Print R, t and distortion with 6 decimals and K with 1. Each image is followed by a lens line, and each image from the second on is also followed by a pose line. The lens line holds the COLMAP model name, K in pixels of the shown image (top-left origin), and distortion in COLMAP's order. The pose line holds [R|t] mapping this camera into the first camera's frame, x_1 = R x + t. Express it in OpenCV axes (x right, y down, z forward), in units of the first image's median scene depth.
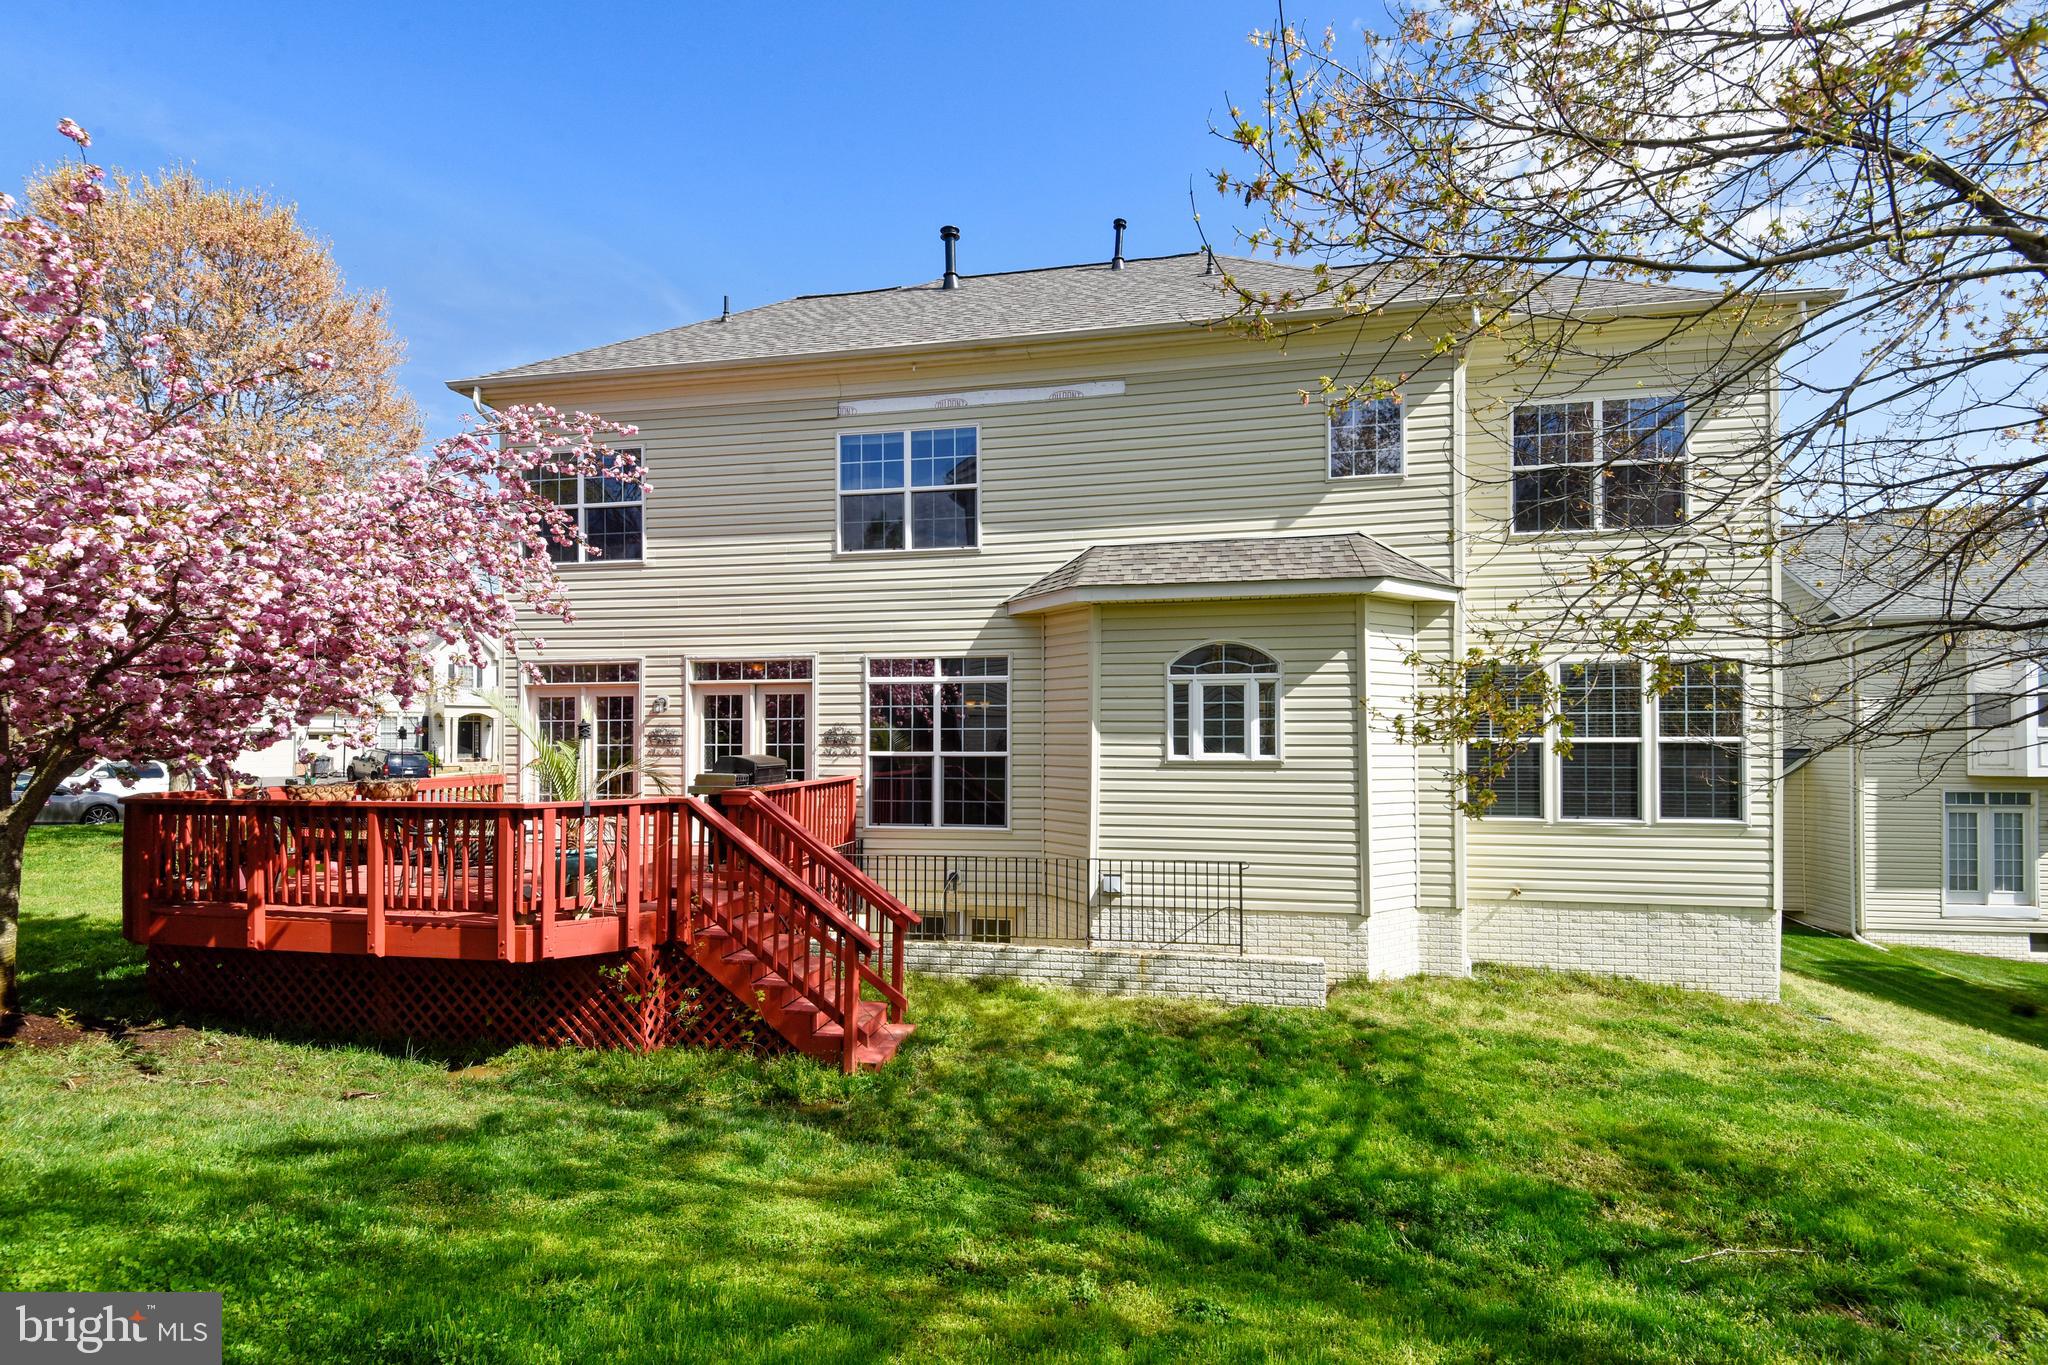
lens RADIAL K [[950.9, 0, 1028.3], [0, 950.9, 708.7], [0, 0, 1]] dist [0.002843, 0.000185]
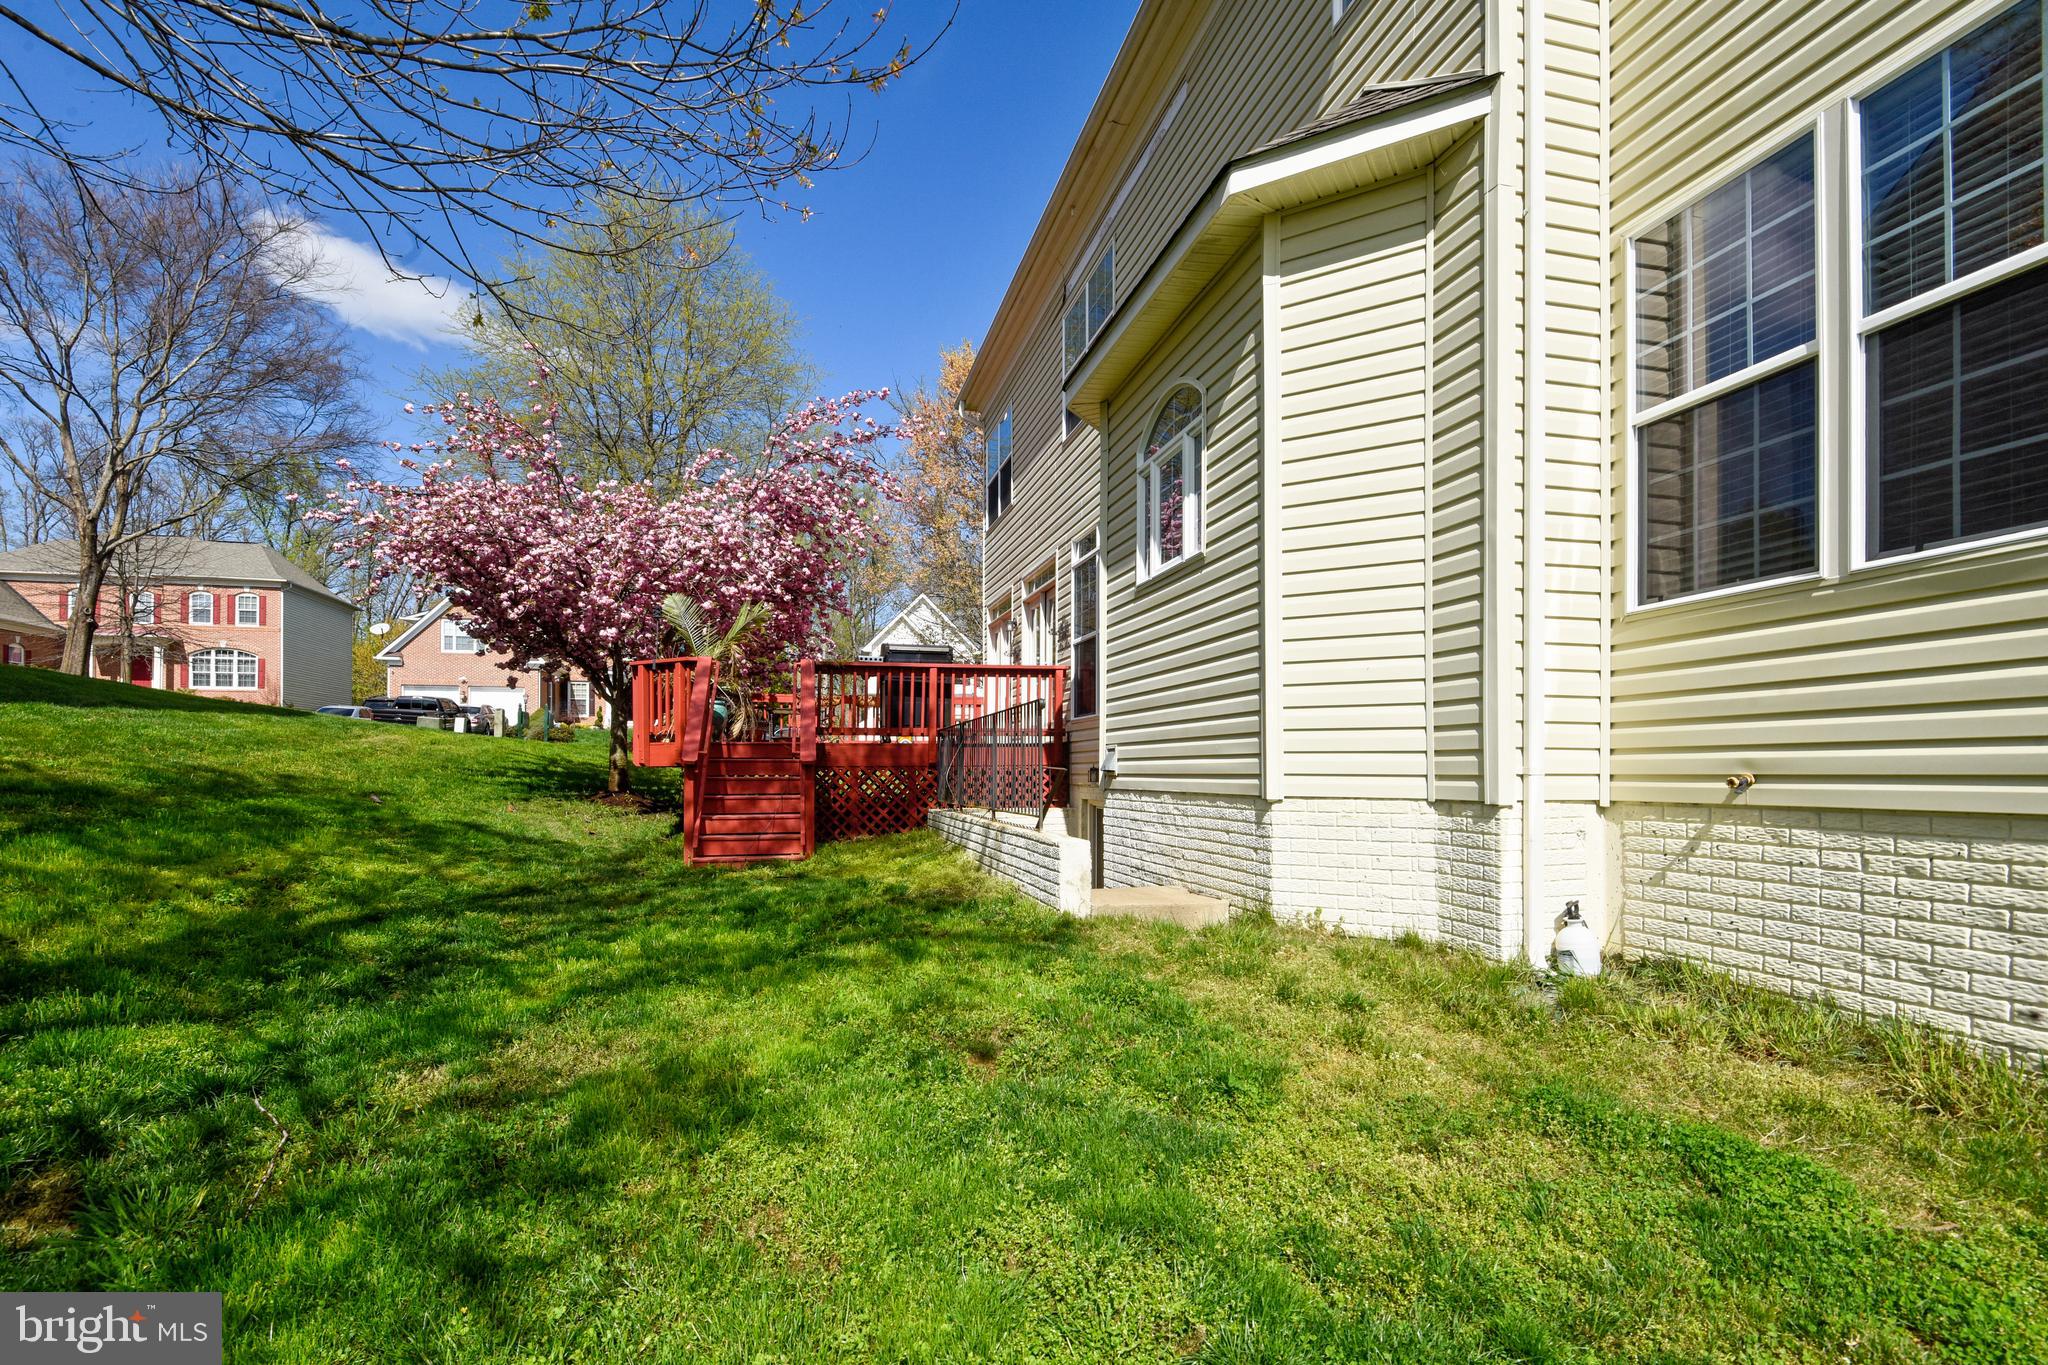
lens RADIAL K [[959.7, 0, 1019.4], [0, 959.7, 763.9], [0, 0, 1]] dist [0.000860, 0.000120]
pose [[0.427551, -0.006893, -0.903965, 0.753749], [0.026022, 0.999650, 0.004685, 0.181042], [0.903616, -0.025526, 0.427581, 0.602158]]
